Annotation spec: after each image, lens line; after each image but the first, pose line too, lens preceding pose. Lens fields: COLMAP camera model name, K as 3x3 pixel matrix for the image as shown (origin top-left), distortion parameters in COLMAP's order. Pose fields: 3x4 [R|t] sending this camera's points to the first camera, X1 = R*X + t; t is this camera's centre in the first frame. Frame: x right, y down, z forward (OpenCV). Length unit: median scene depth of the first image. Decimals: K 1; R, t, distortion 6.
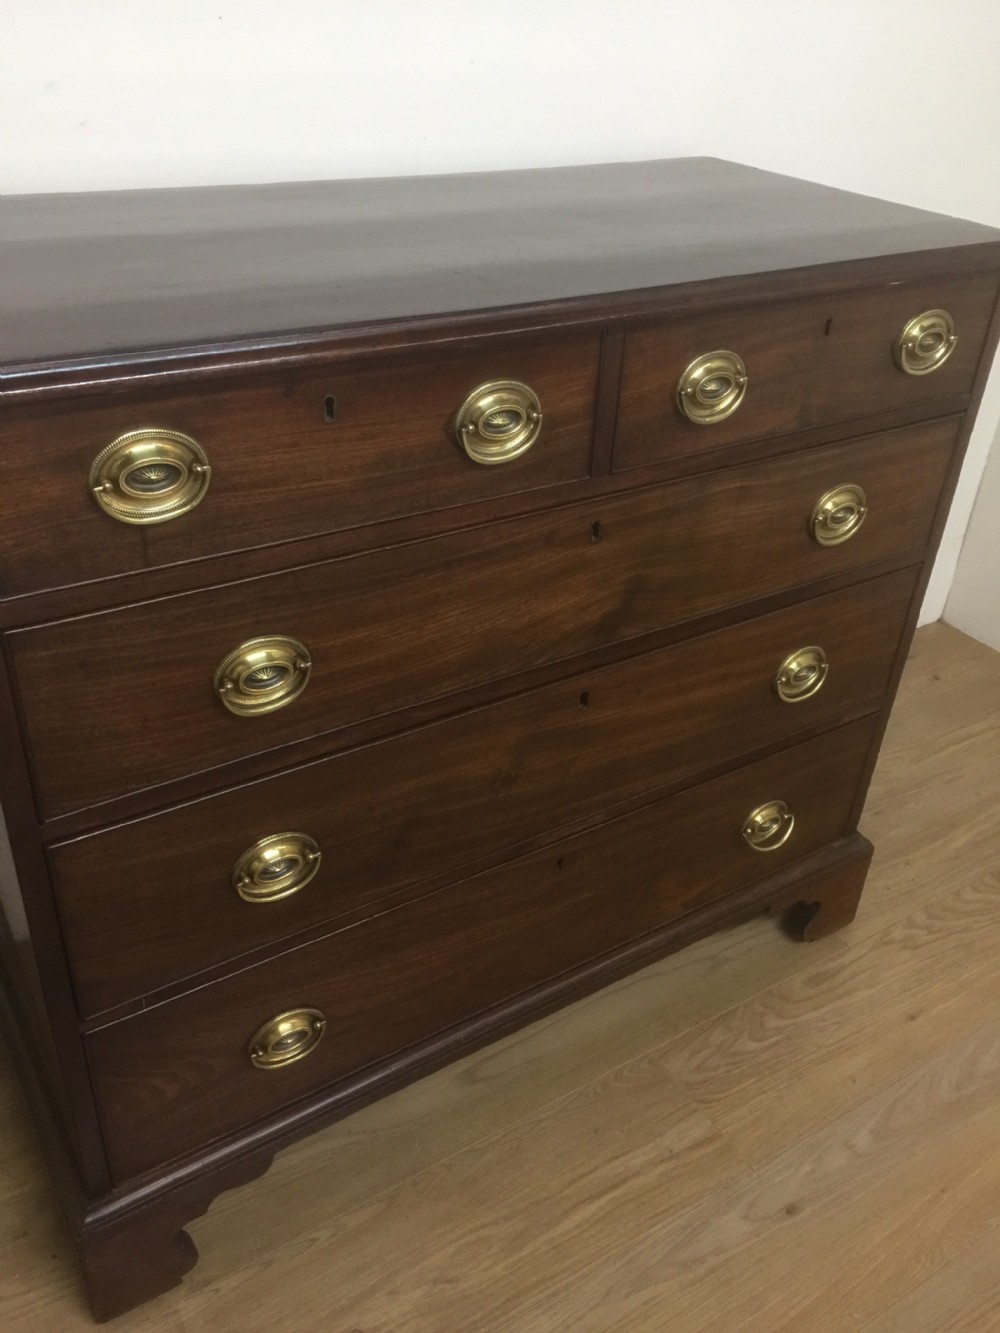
lens RADIAL K [[1142.4, 0, 503.7], [0, 1142.4, 658.7], [0, 0, 1]] dist [0.082420, -0.111582]
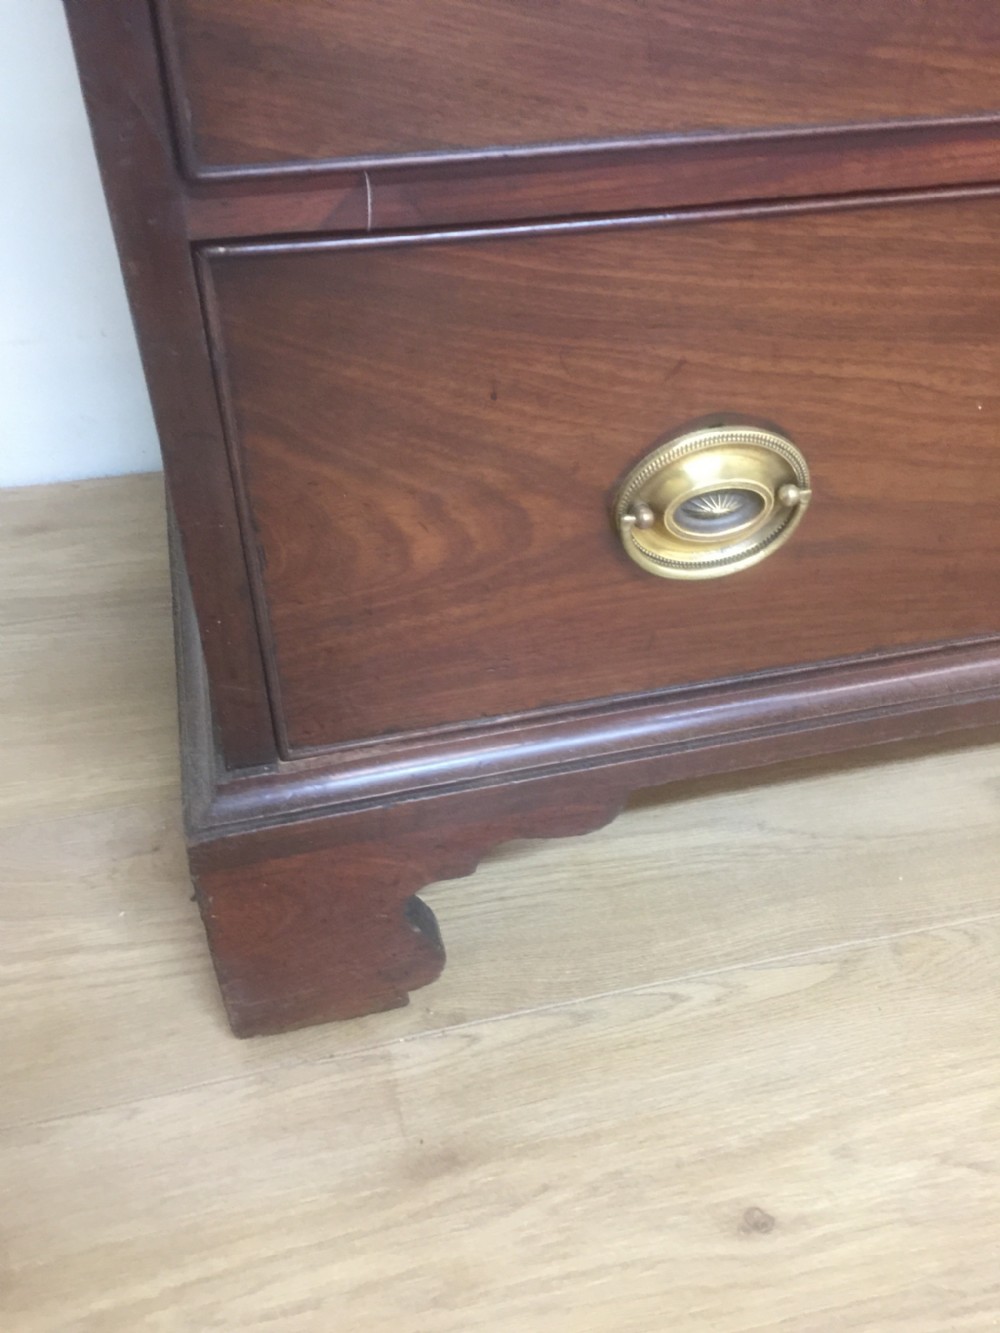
lens RADIAL K [[1142.4, 0, 503.0], [0, 1142.4, 652.4], [0, 0, 1]] dist [0.082420, -0.111582]
pose [[0.944786, 0.174155, -0.277579, -0.123543], [-0.137119, 0.979464, 0.147814, 0.298160], [0.297621, -0.101592, 0.949263, 0.535665]]
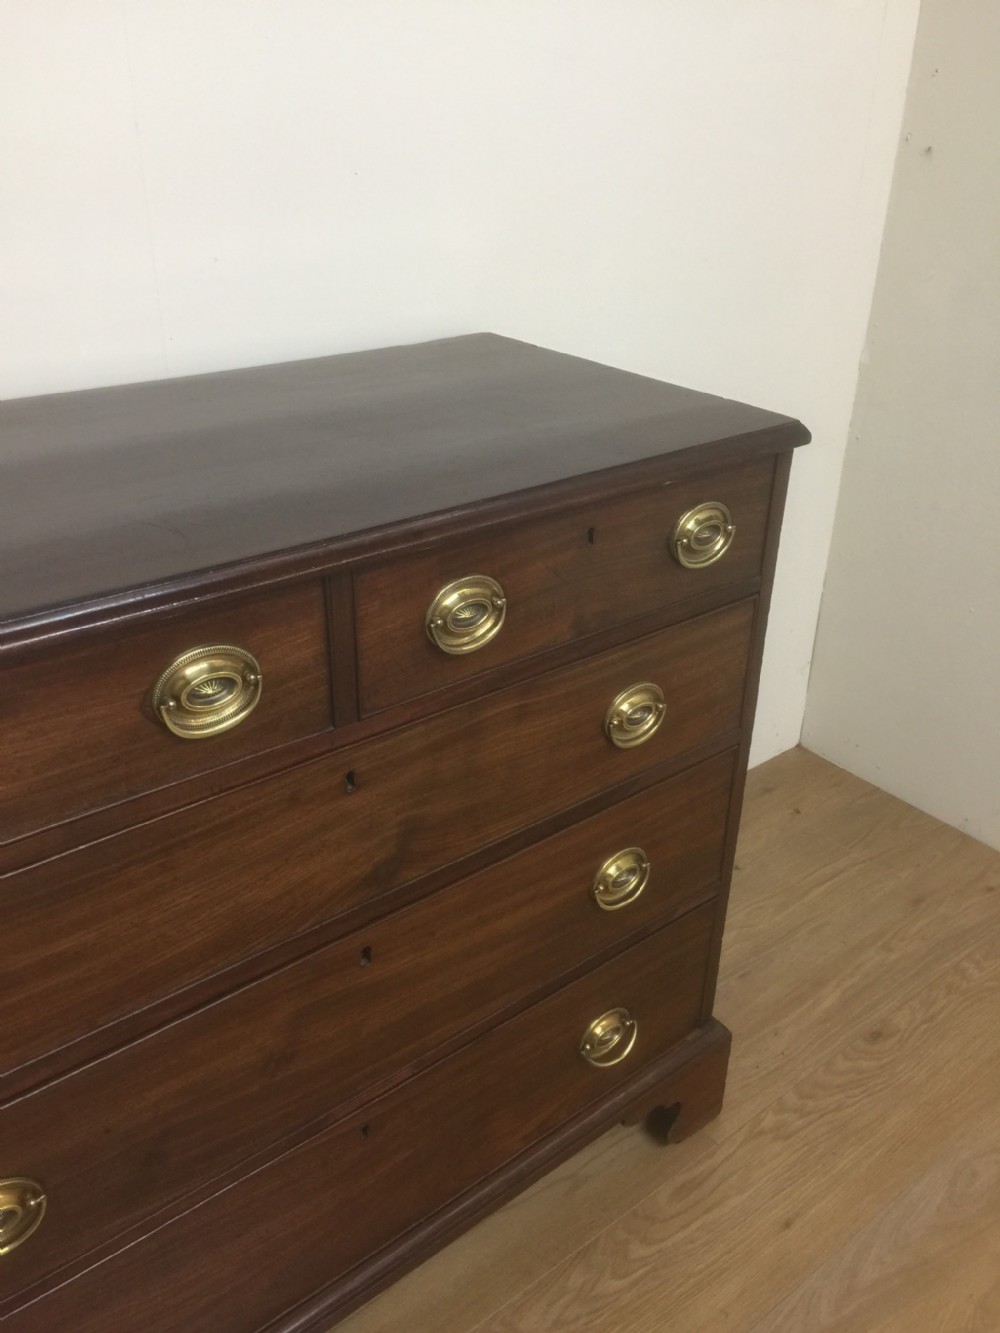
lens RADIAL K [[1142.4, 0, 509.3], [0, 1142.4, 653.1], [0, 0, 1]] dist [0.082420, -0.111582]
pose [[0.993690, -0.074654, 0.083711, 0.111949], [0.081290, 0.993563, -0.078893, -0.107242], [-0.077283, 0.085200, 0.993362, 0.077294]]
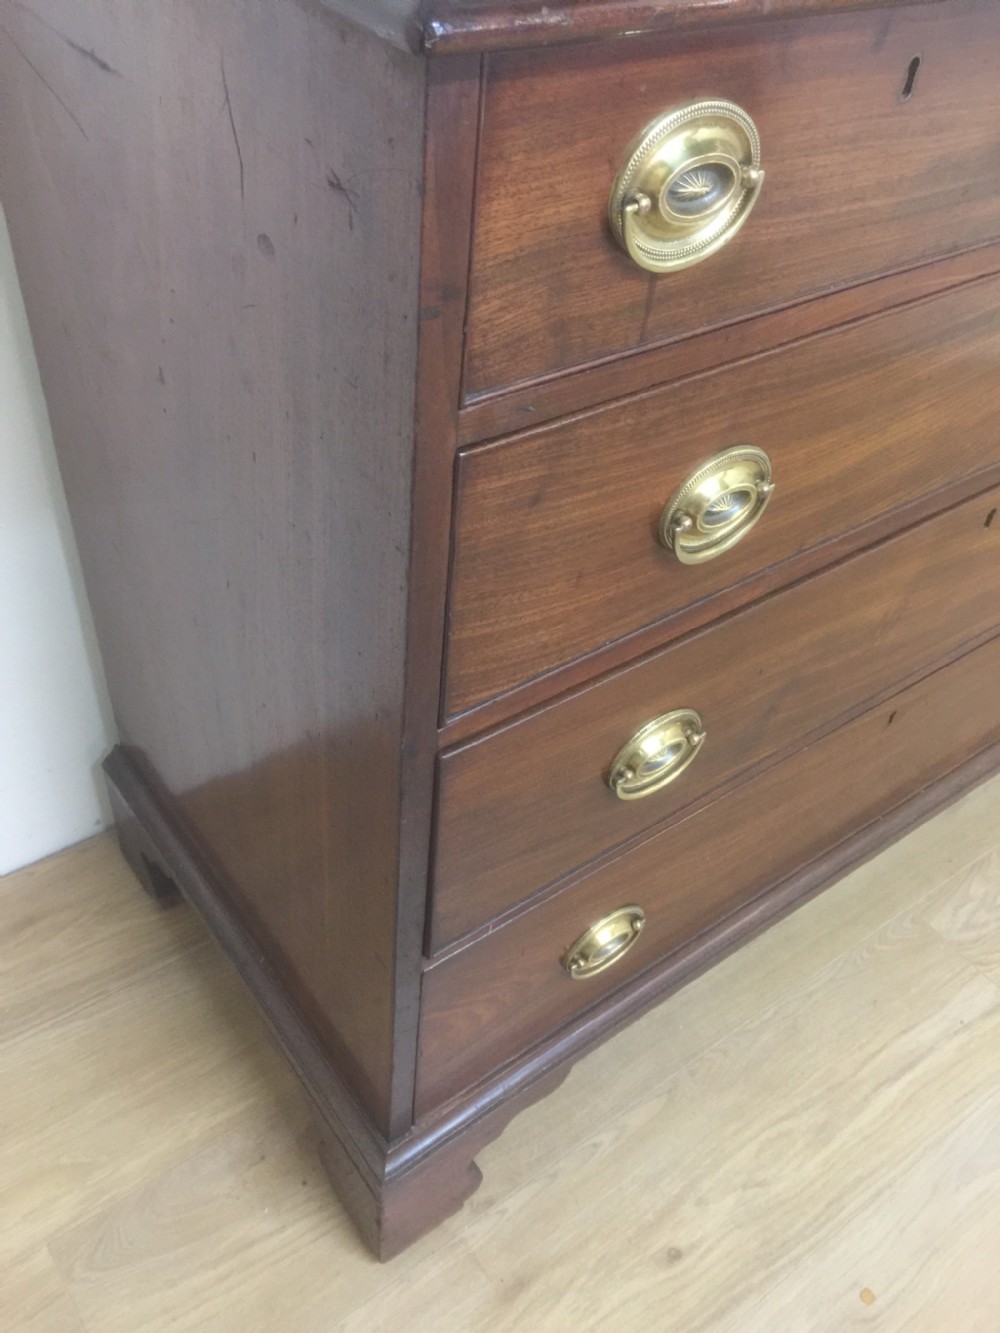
lens RADIAL K [[1142.4, 0, 505.9], [0, 1142.4, 666.1], [0, 0, 1]] dist [0.082420, -0.111582]
pose [[0.997475, -0.022846, 0.067241, -0.278393], [0.009459, 0.981145, 0.193040, -0.018133], [-0.070384, -0.191916, 0.978884, 0.223480]]
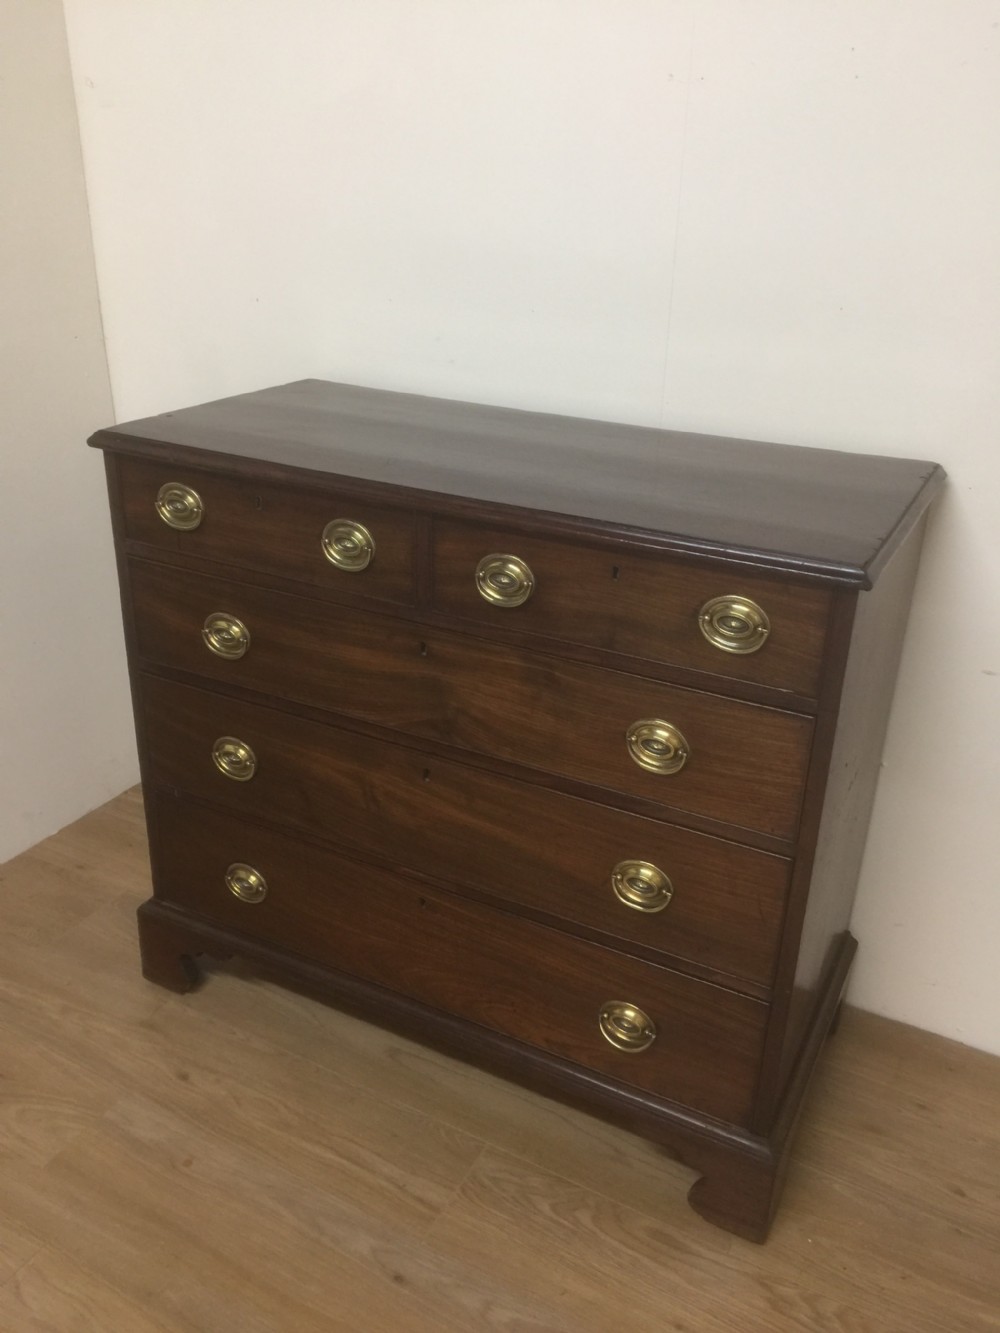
lens RADIAL K [[1142.4, 0, 504.0], [0, 1142.4, 657.5], [0, 0, 1]] dist [0.082420, -0.111582]
pose [[0.488671, 0.318888, -0.812103, 1.077701], [-0.466511, 0.882076, 0.065648, -0.200706], [0.737271, 0.346775, 0.579810, 0.202914]]
